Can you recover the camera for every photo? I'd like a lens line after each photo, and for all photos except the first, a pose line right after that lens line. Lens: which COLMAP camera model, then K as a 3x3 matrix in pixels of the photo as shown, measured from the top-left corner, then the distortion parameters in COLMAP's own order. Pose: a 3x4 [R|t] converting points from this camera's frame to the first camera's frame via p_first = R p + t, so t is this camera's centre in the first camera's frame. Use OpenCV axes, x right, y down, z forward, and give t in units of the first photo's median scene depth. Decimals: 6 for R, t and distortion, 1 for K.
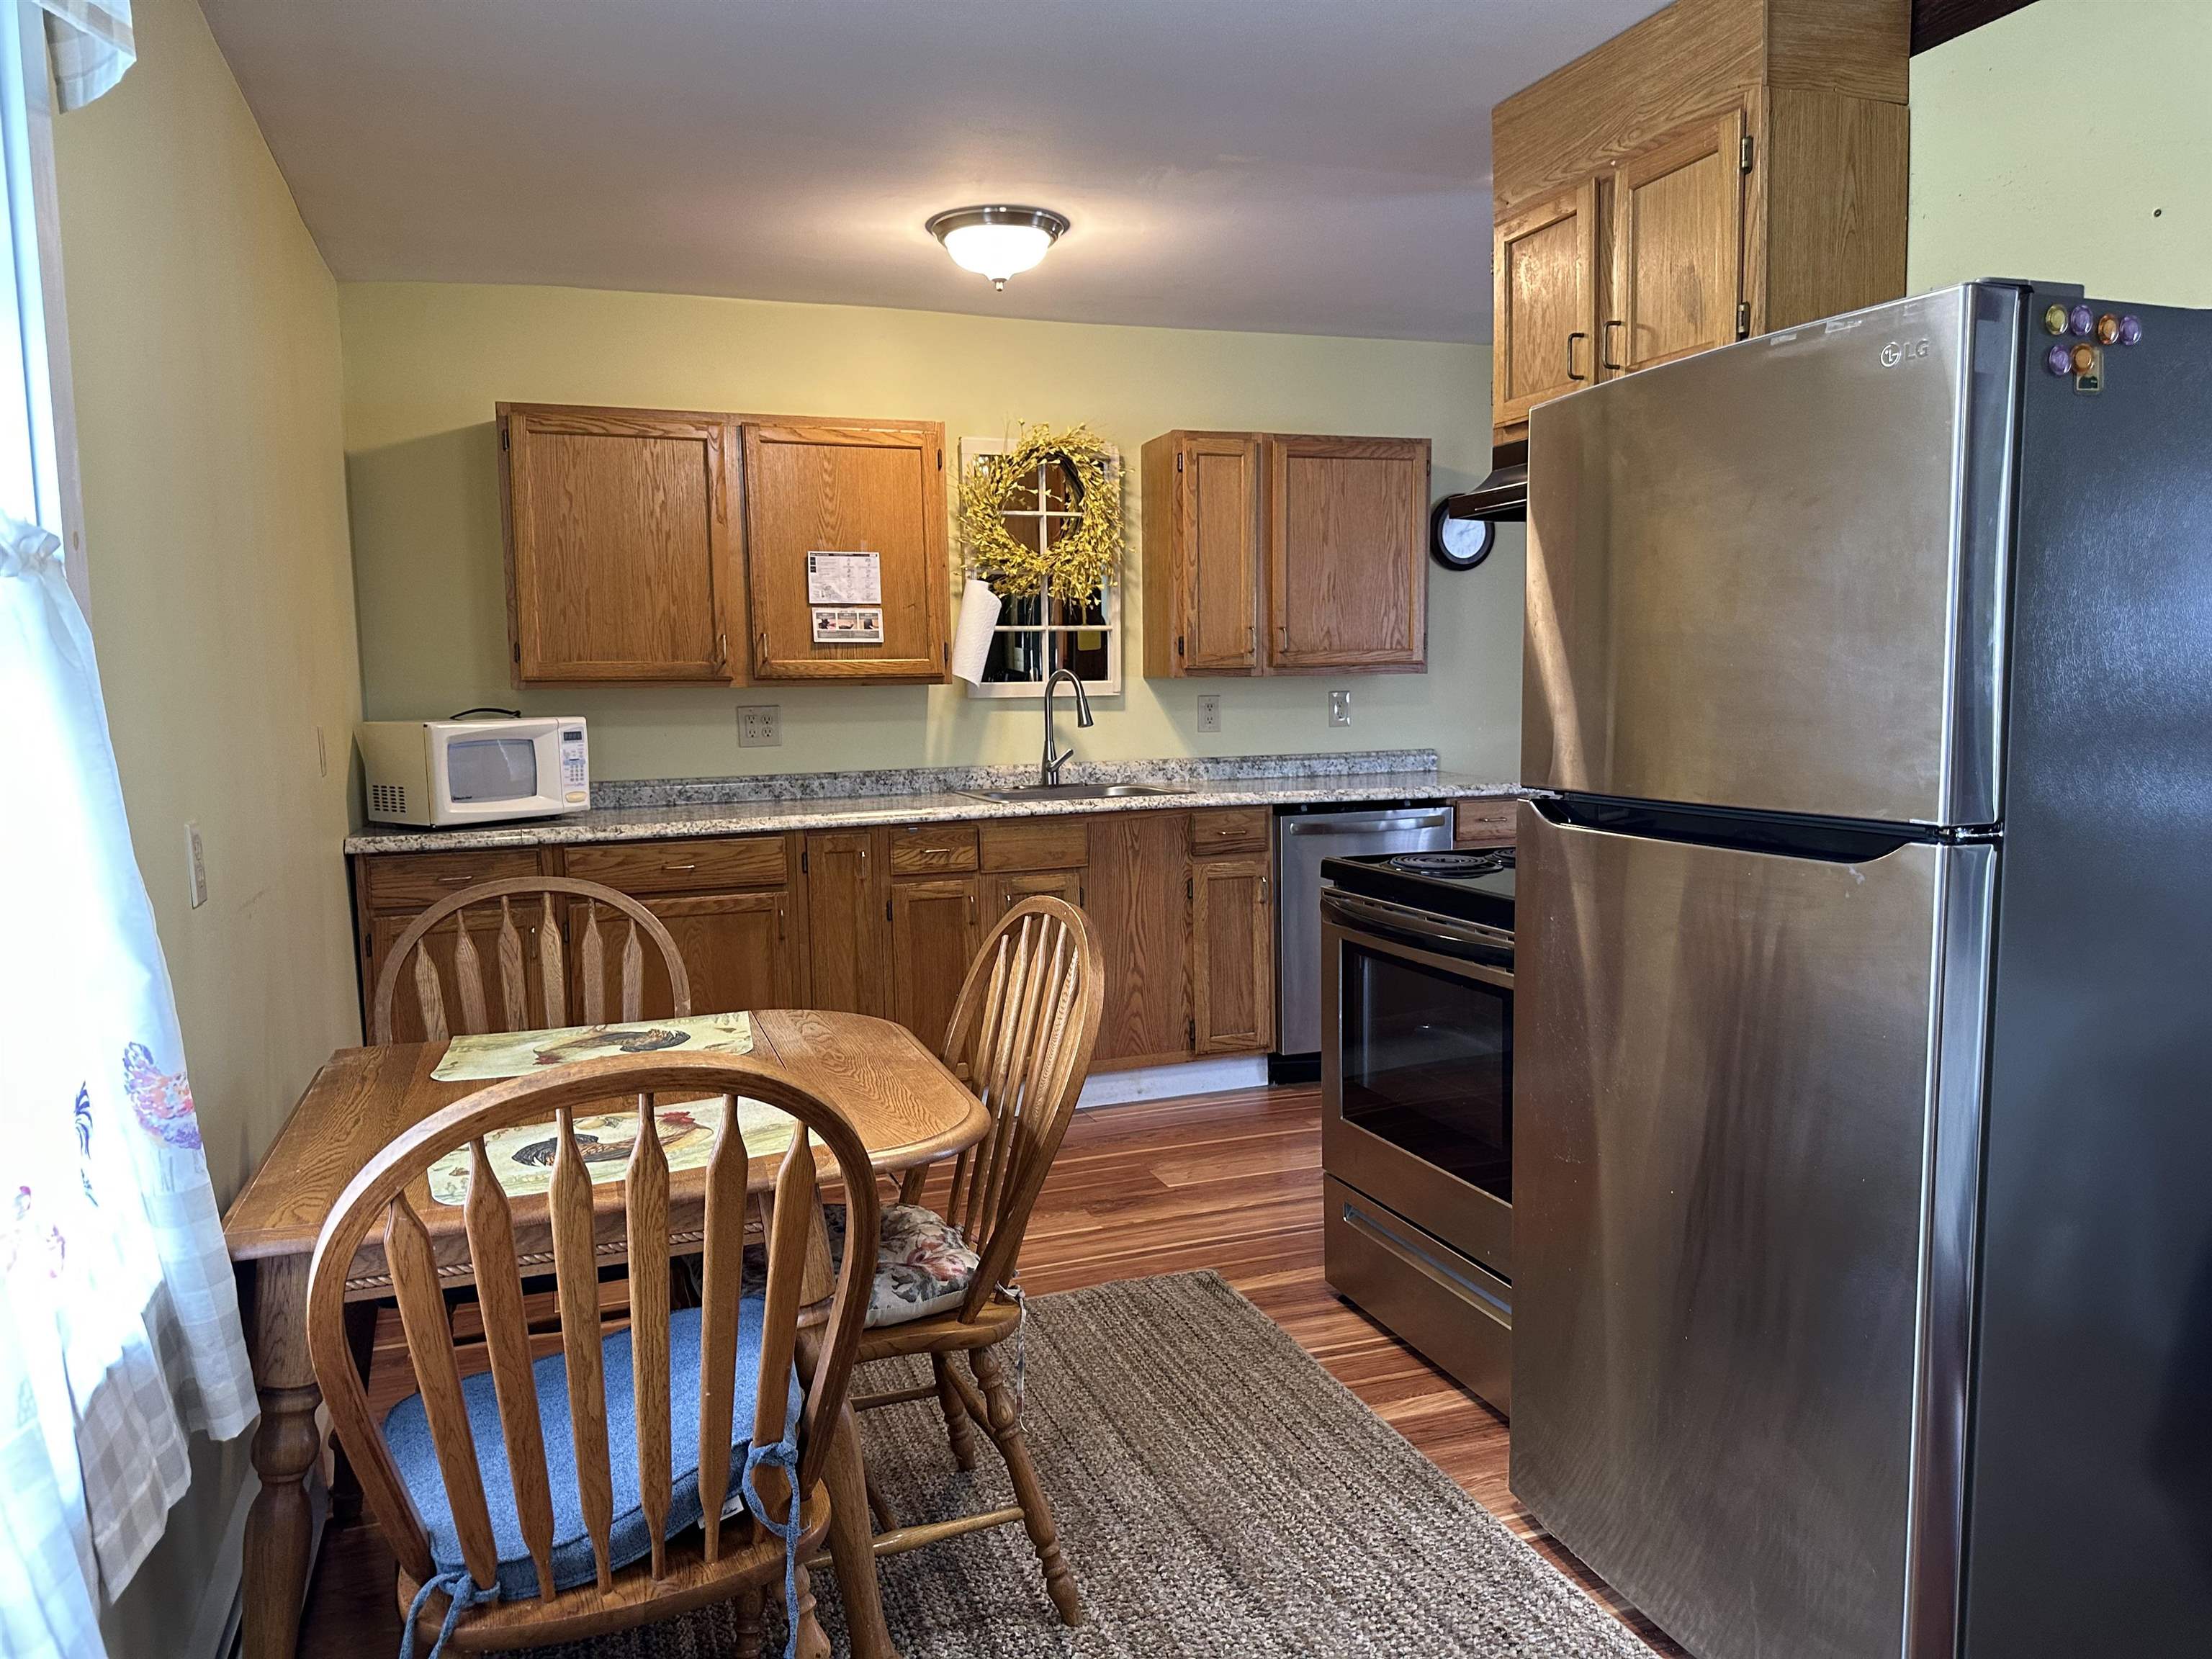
lens RADIAL K [[1529.7, 0, 1096.3], [0, 1529.7, 837.5], [0, 0, 1]] dist [0.066254, -0.047102]
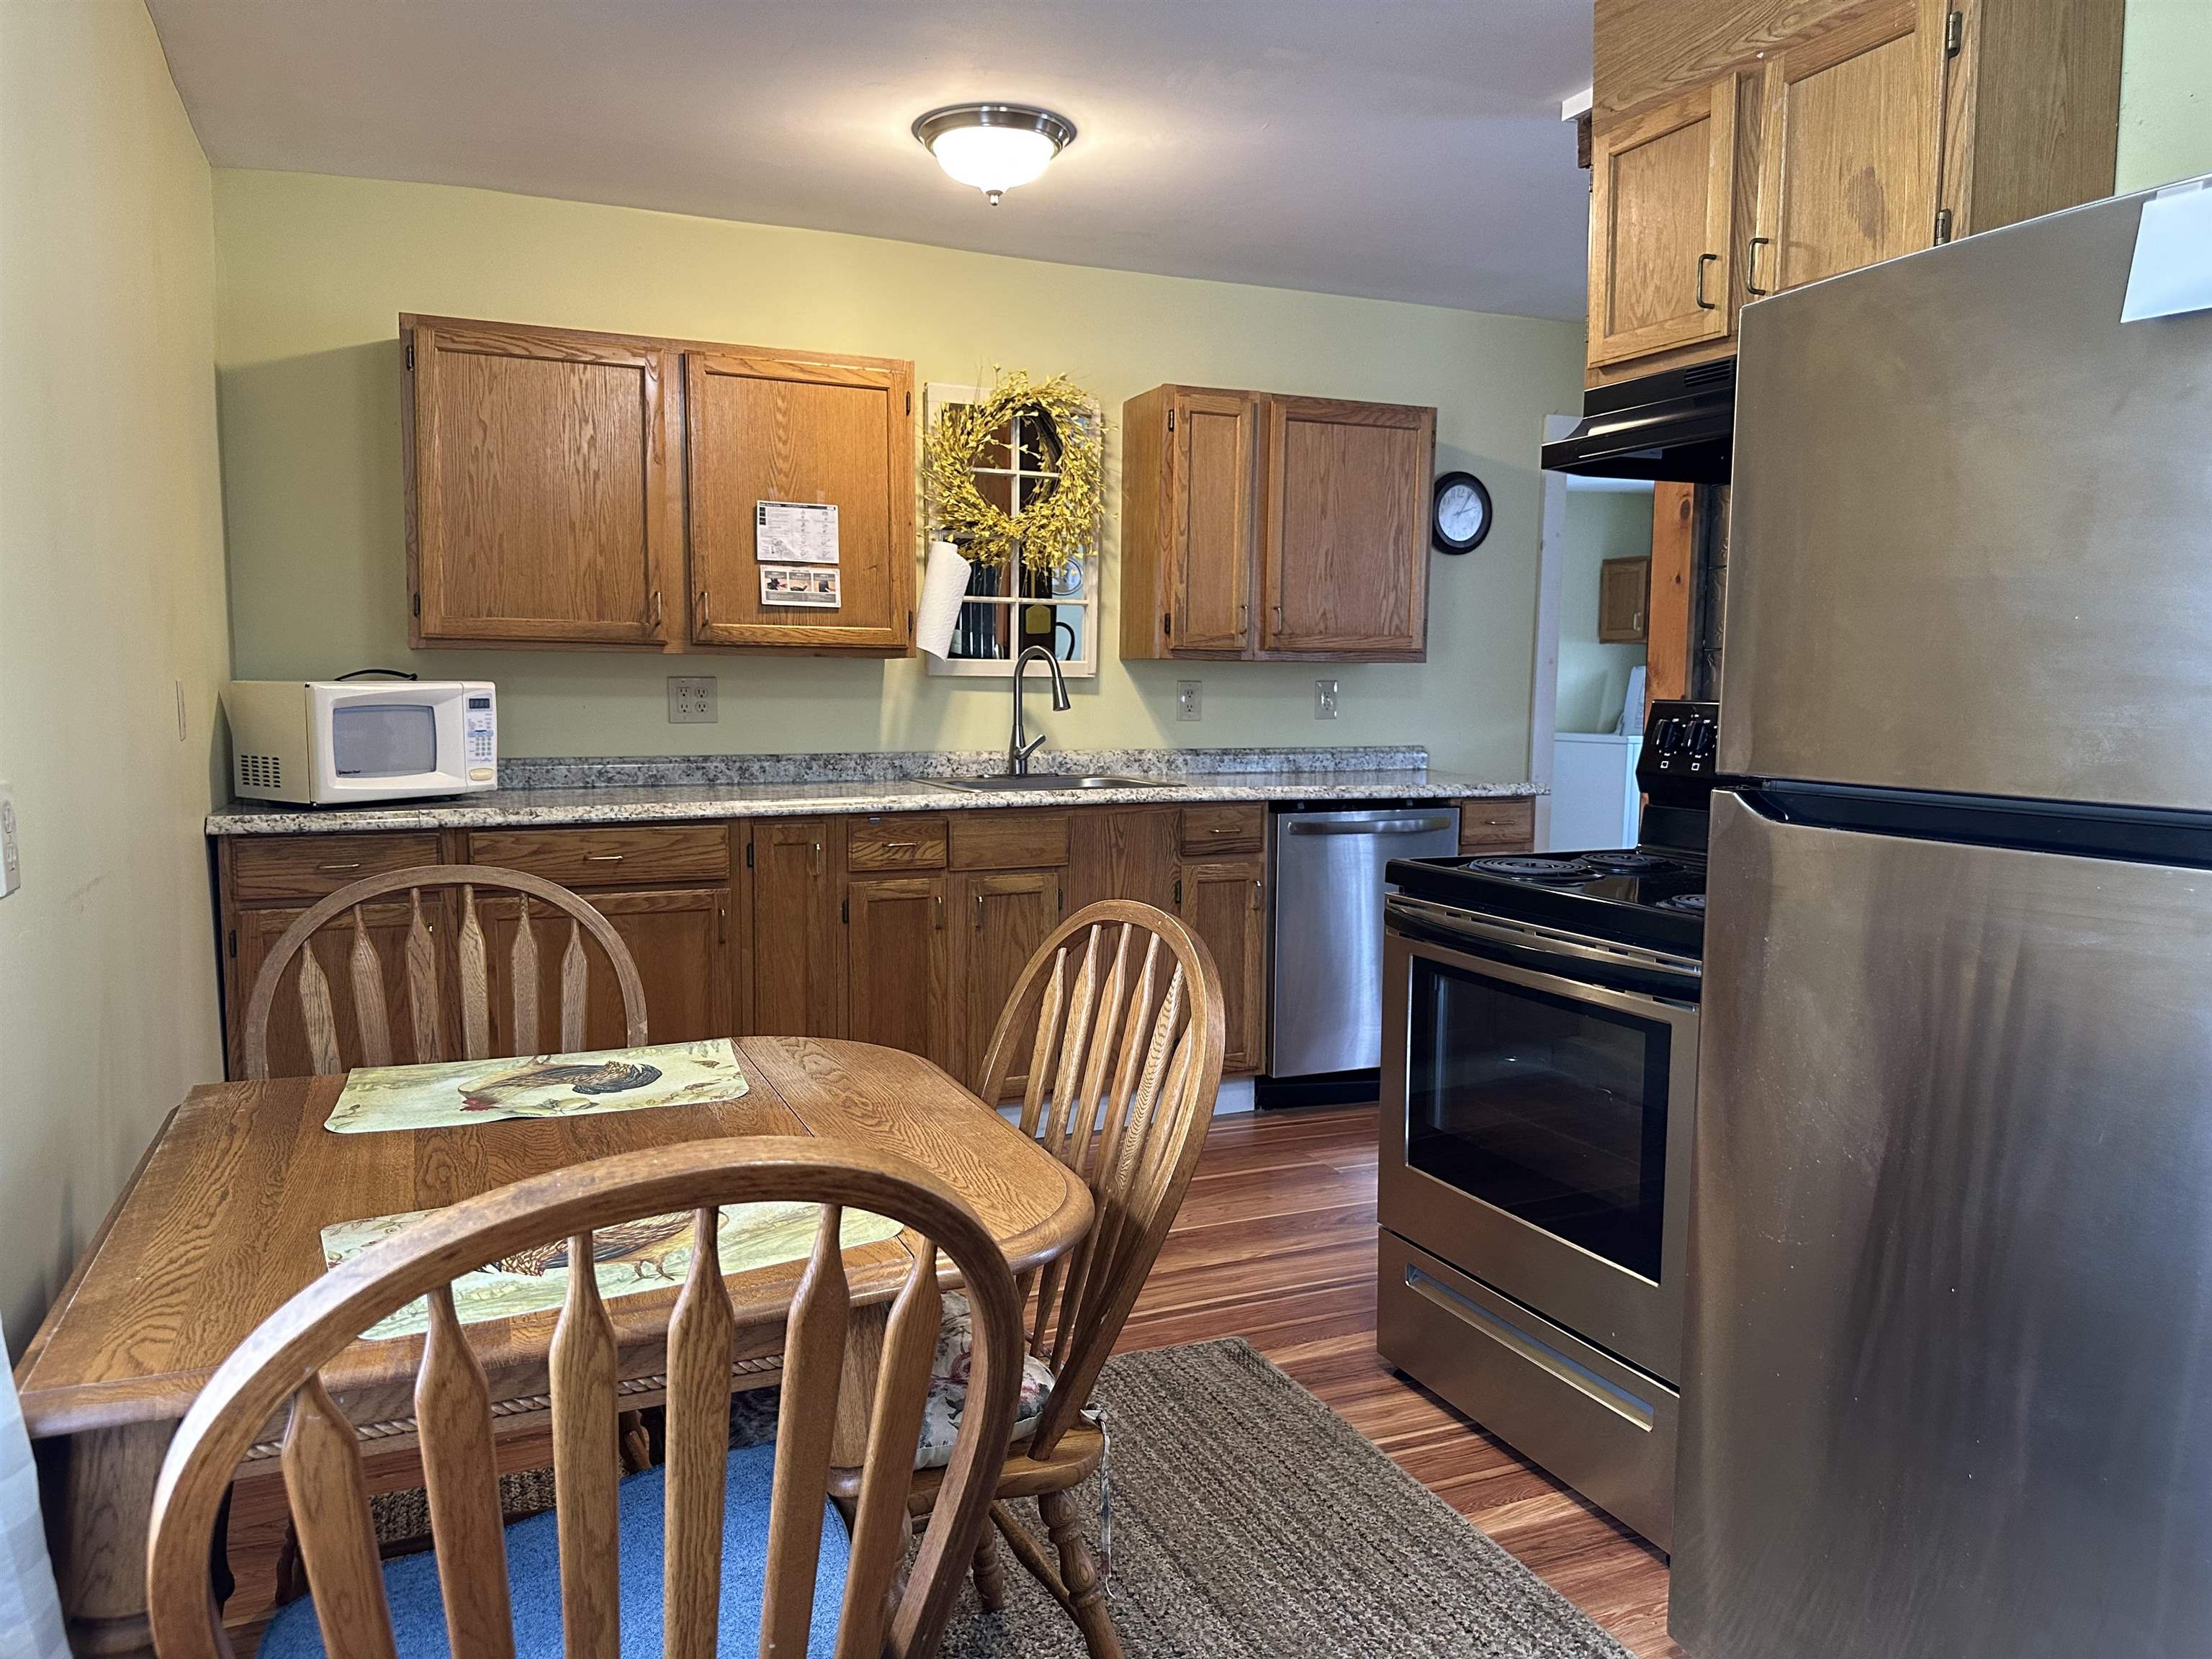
lens RADIAL K [[1596.9, 0, 1122.9], [0, 1596.9, 829.0], [0, 0, 1]] dist [0.026310, -0.010525]
pose [[0.997444, 0.019333, 0.068787, -0.044266], [-0.018941, 0.999800, -0.006342, 0.003330], [-0.068896, 0.005023, 0.997611, 0.086109]]
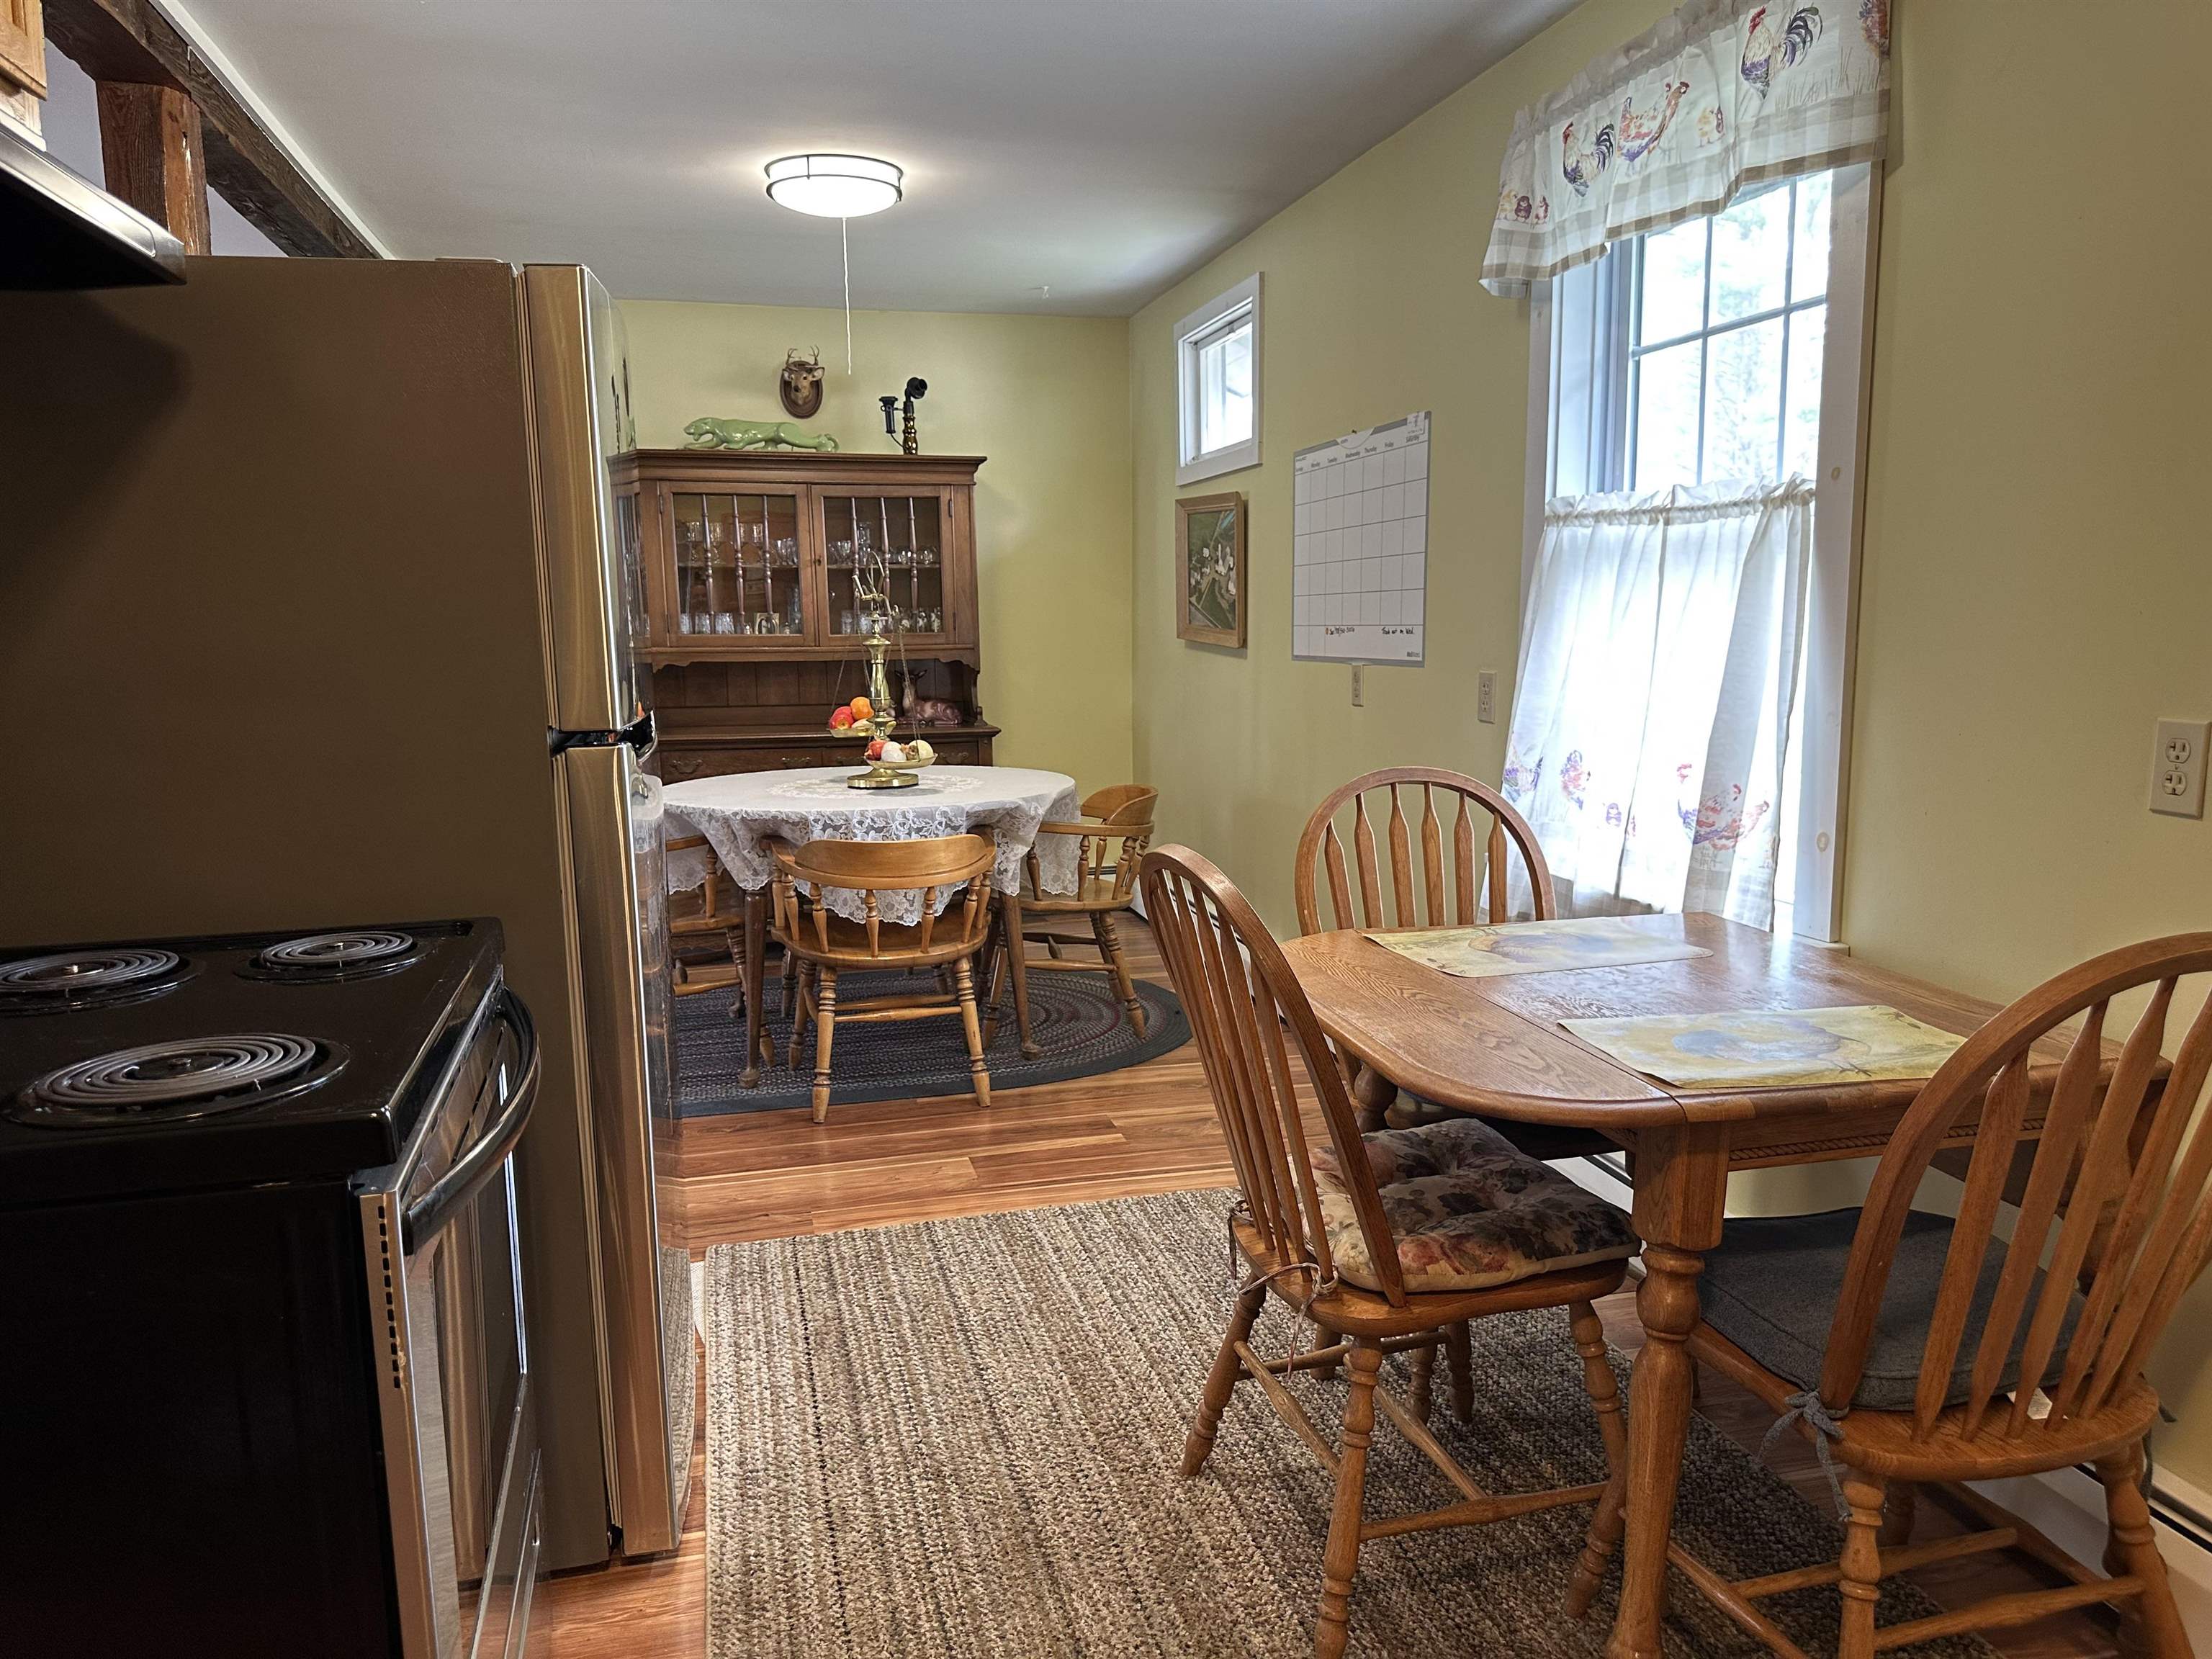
lens RADIAL K [[1596.9, 0, 1122.9], [0, 1596.9, 829.0], [0, 0, 1]] dist [0.026310, -0.010525]
pose [[-0.995000, 0.016240, 0.098547, -0.038533], [0.039069, 0.971356, 0.234395, -0.069874], [-0.091917, 0.237074, -0.967134, 0.760235]]
